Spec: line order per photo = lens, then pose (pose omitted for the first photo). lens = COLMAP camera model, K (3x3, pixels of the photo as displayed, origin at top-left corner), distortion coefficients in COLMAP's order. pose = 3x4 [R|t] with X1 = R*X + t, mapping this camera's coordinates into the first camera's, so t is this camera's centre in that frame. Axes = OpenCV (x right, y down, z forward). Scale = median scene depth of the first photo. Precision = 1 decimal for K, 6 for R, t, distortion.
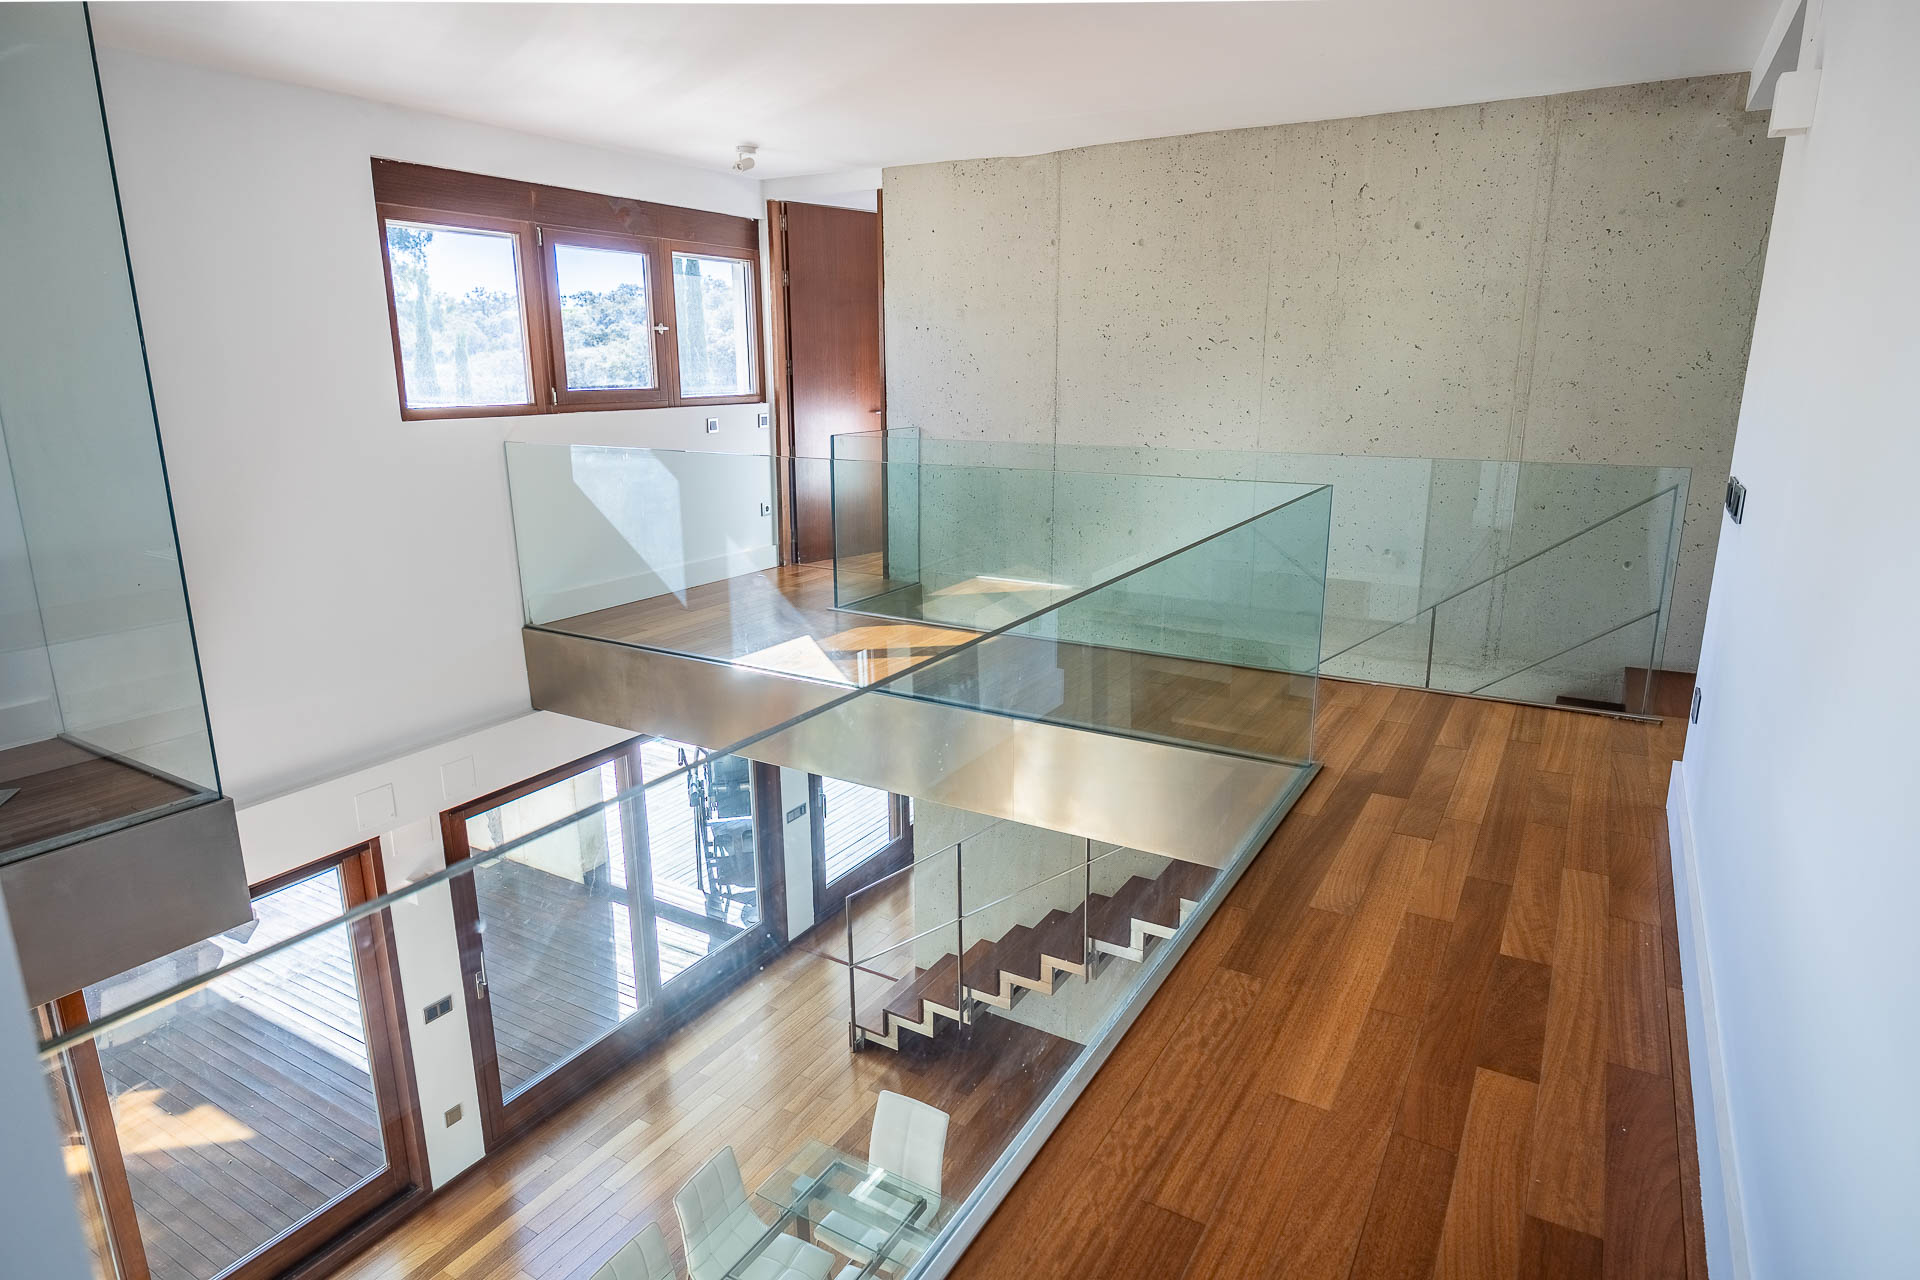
lens RADIAL K [[1099.6, 0, 970.5], [0, 1099.6, 640.4], [0, 0, 1]] dist [-0.007922, -0.000497]
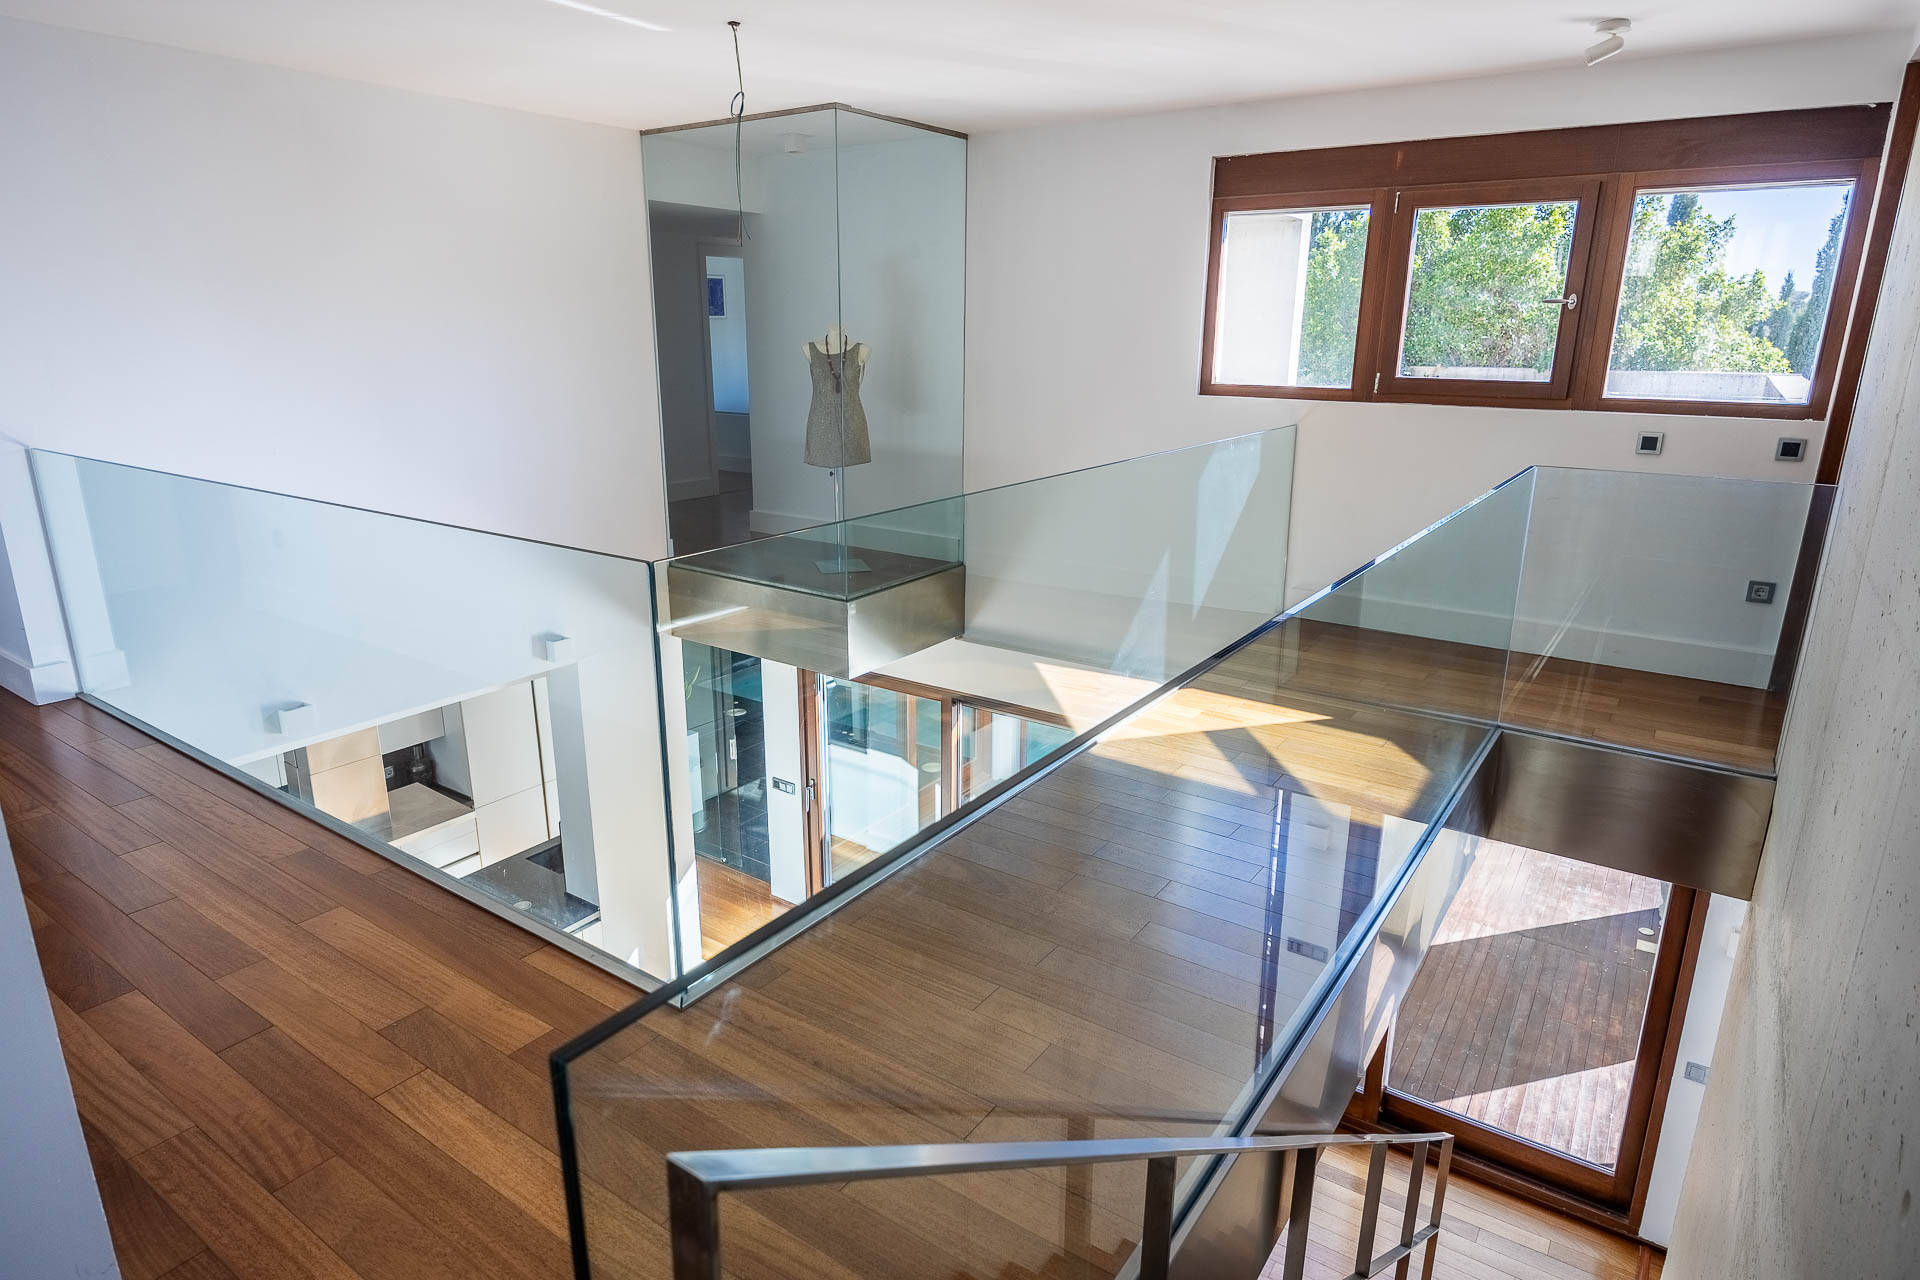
lens RADIAL K [[1099.6, 0, 970.5], [0, 1099.6, 640.4], [0, 0, 1]] dist [-0.007922, -0.000497]
pose [[-0.086785, 0.268713, -0.959303, 0.567880], [-0.256151, 0.924542, 0.282150, -0.194899], [0.962733, 0.270213, -0.011405, 0.744941]]
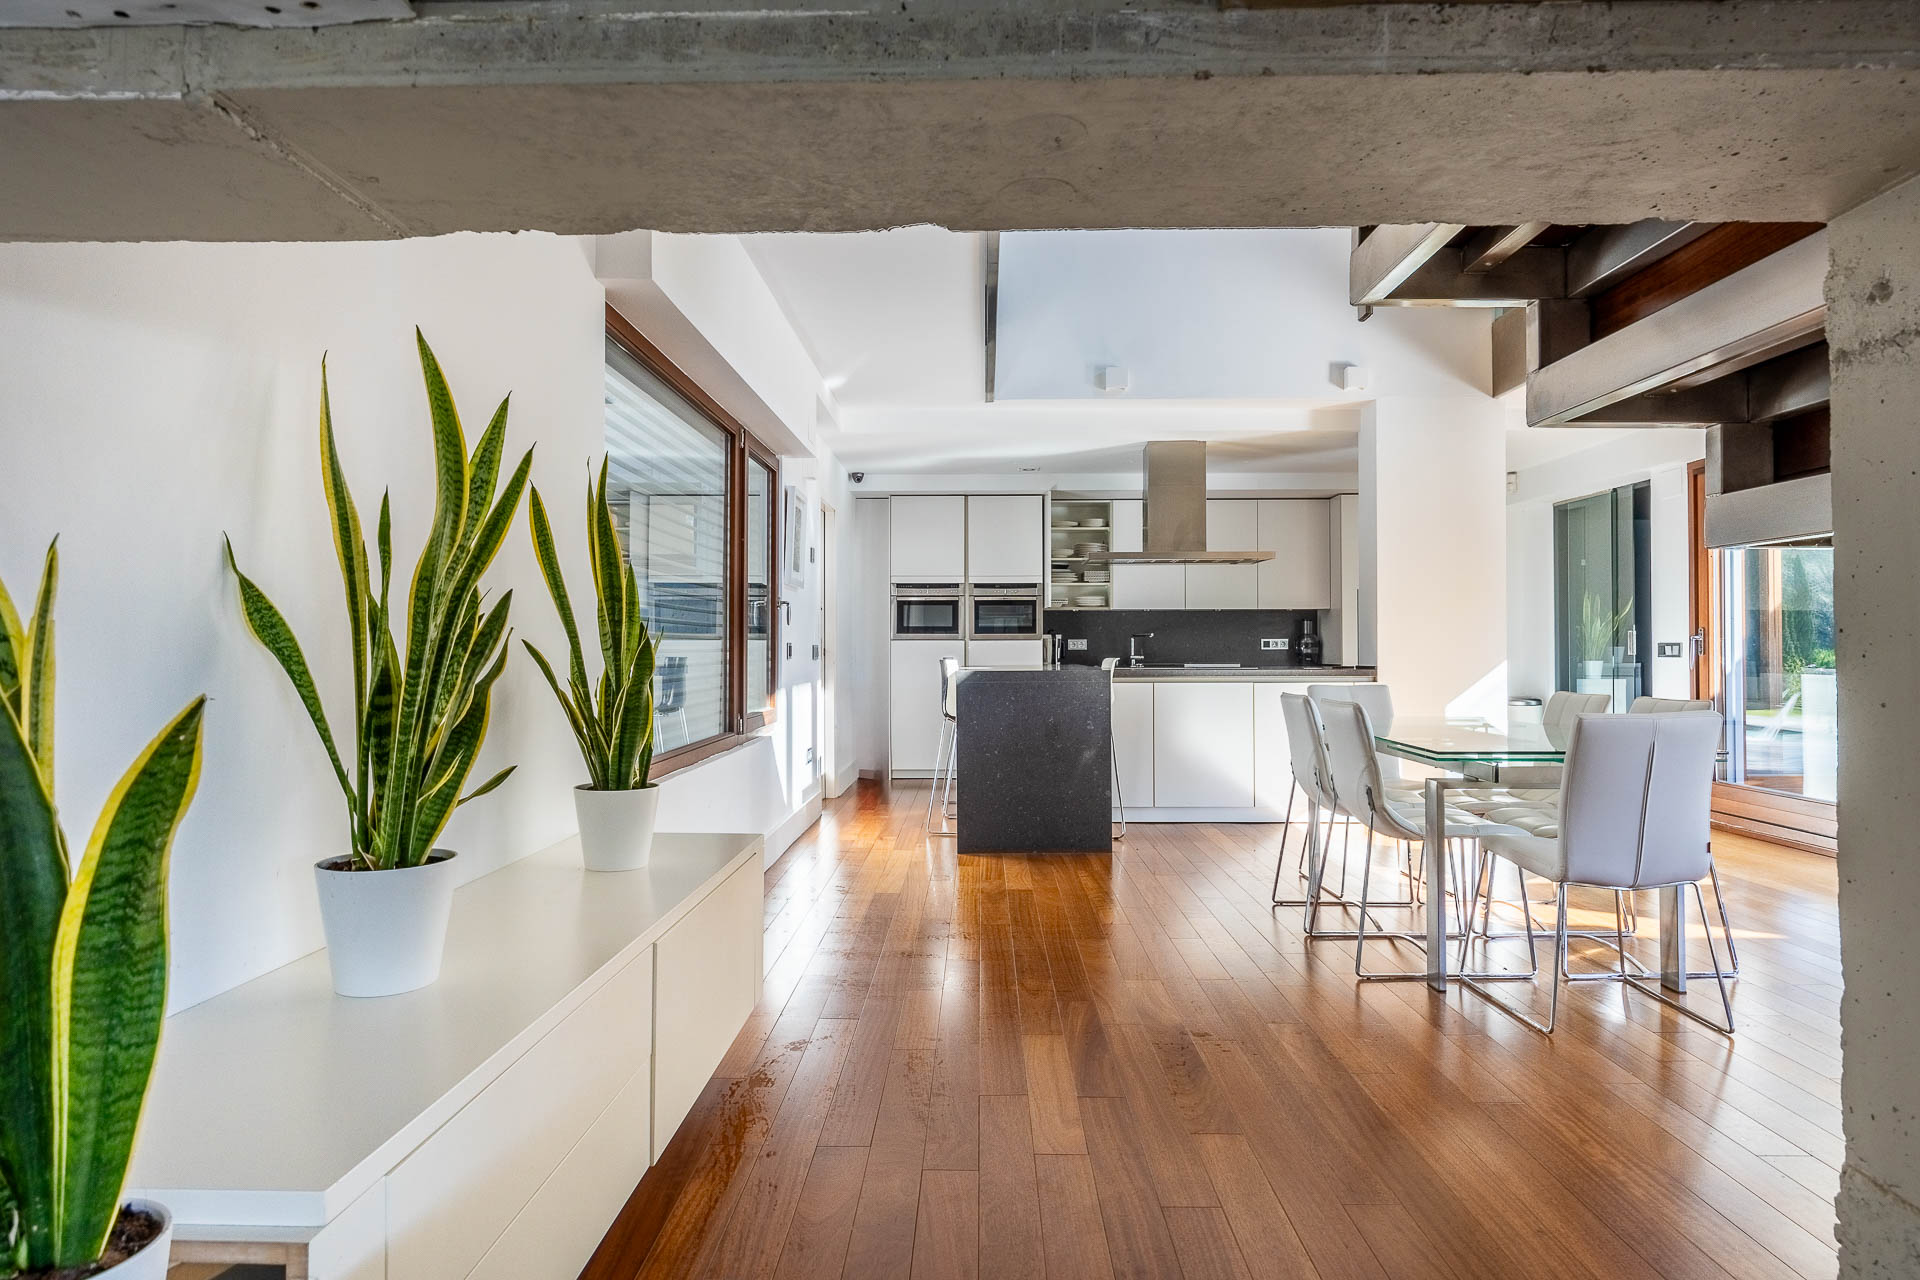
lens RADIAL K [[1099.6, 0, 970.5], [0, 1099.6, 640.4], [0, 0, 1]] dist [-0.007922, -0.000497]
pose [[-0.876525, -0.006334, -0.481315, 0.450326], [-0.122340, 0.970011, 0.210029, 0.281954], [0.465550, 0.242980, -0.851013, 1.168457]]
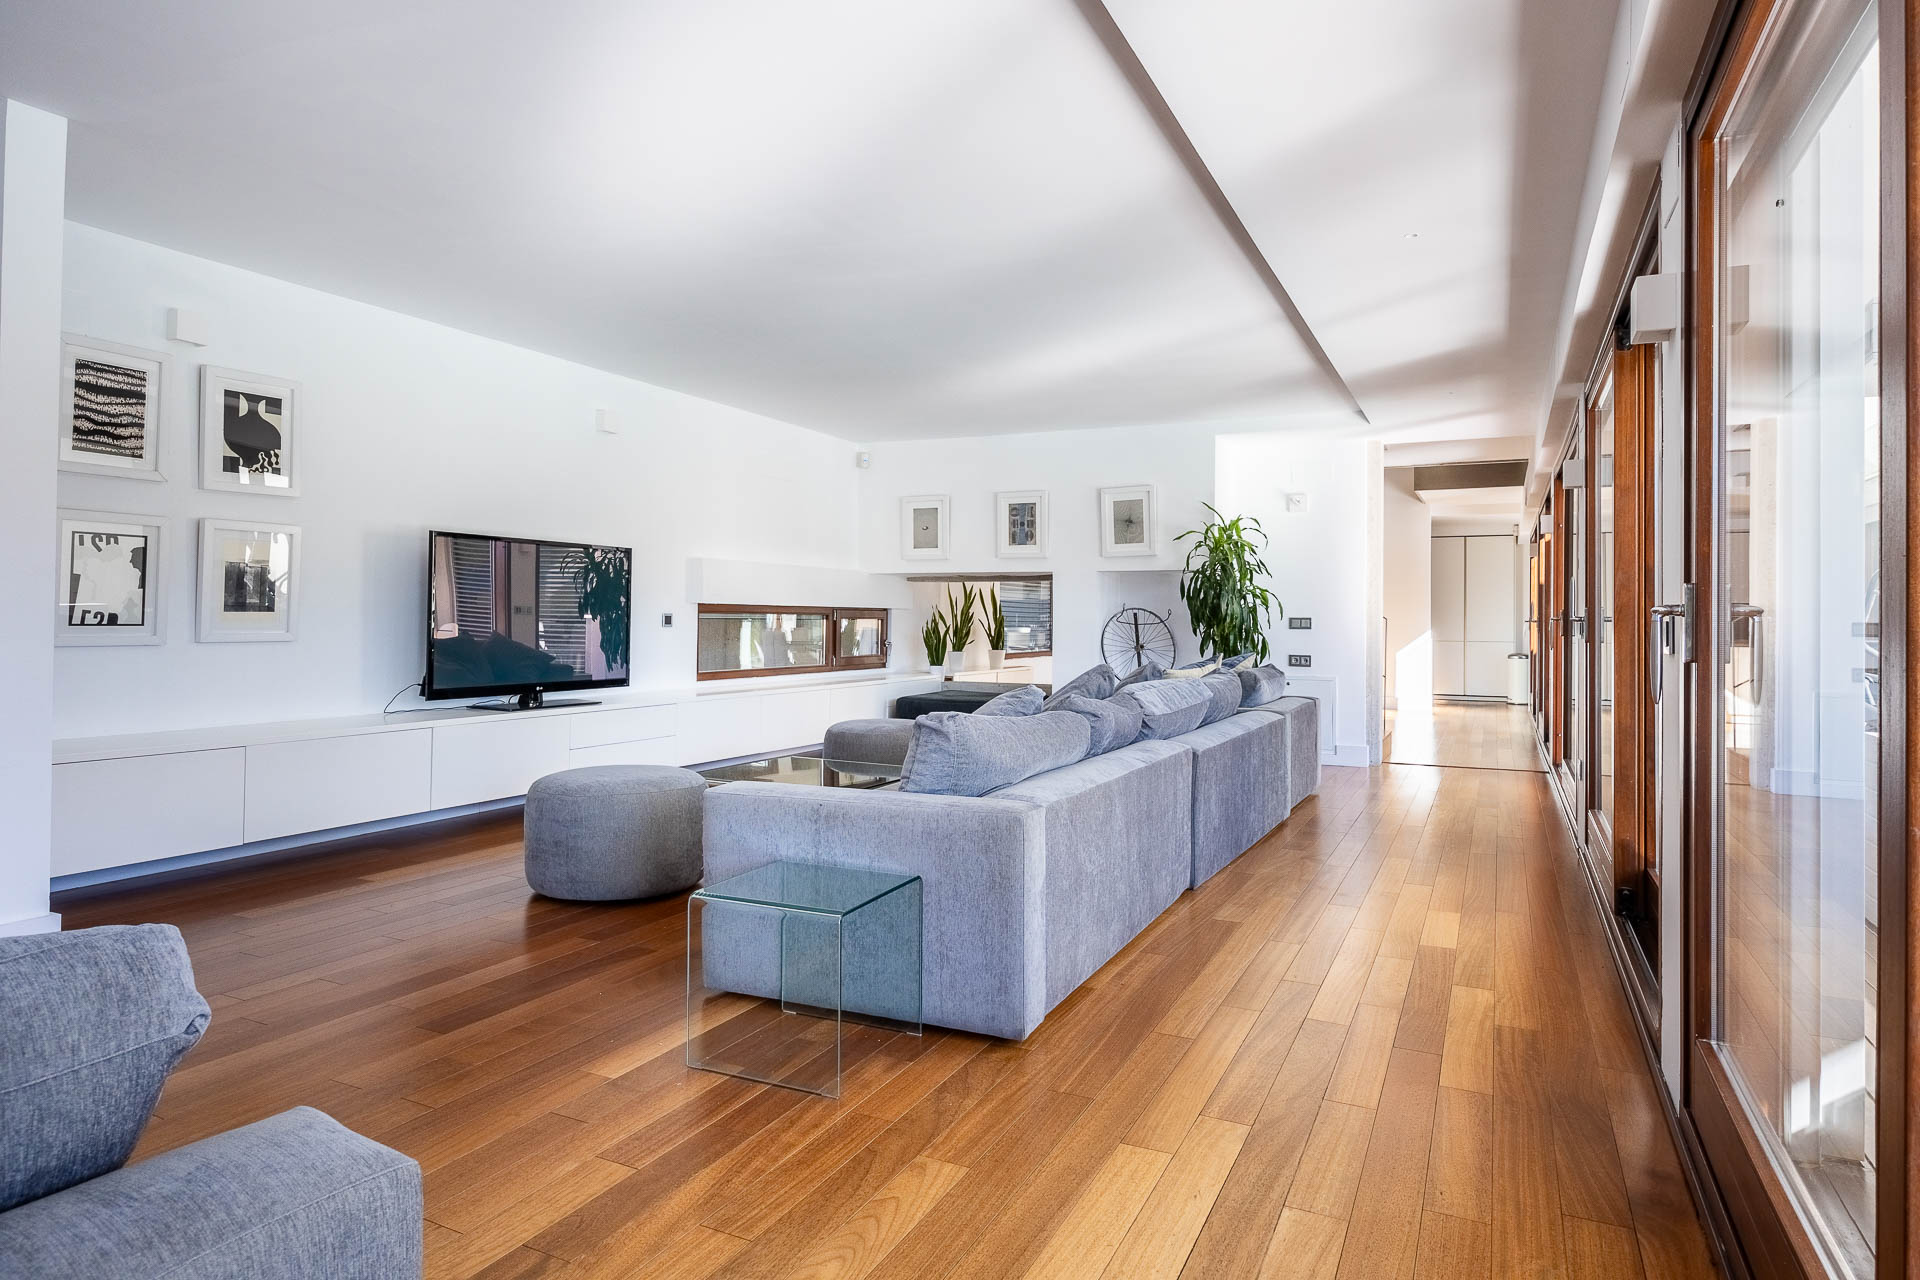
lens RADIAL K [[1099.6, 0, 970.5], [0, 1099.6, 640.4], [0, 0, 1]] dist [-0.007922, -0.000497]
pose [[-0.997034, -0.013991, -0.075679, 0.558845], [-0.033676, 0.963513, 0.265535, -0.087226], [0.069202, 0.267296, -0.961126, 2.603489]]
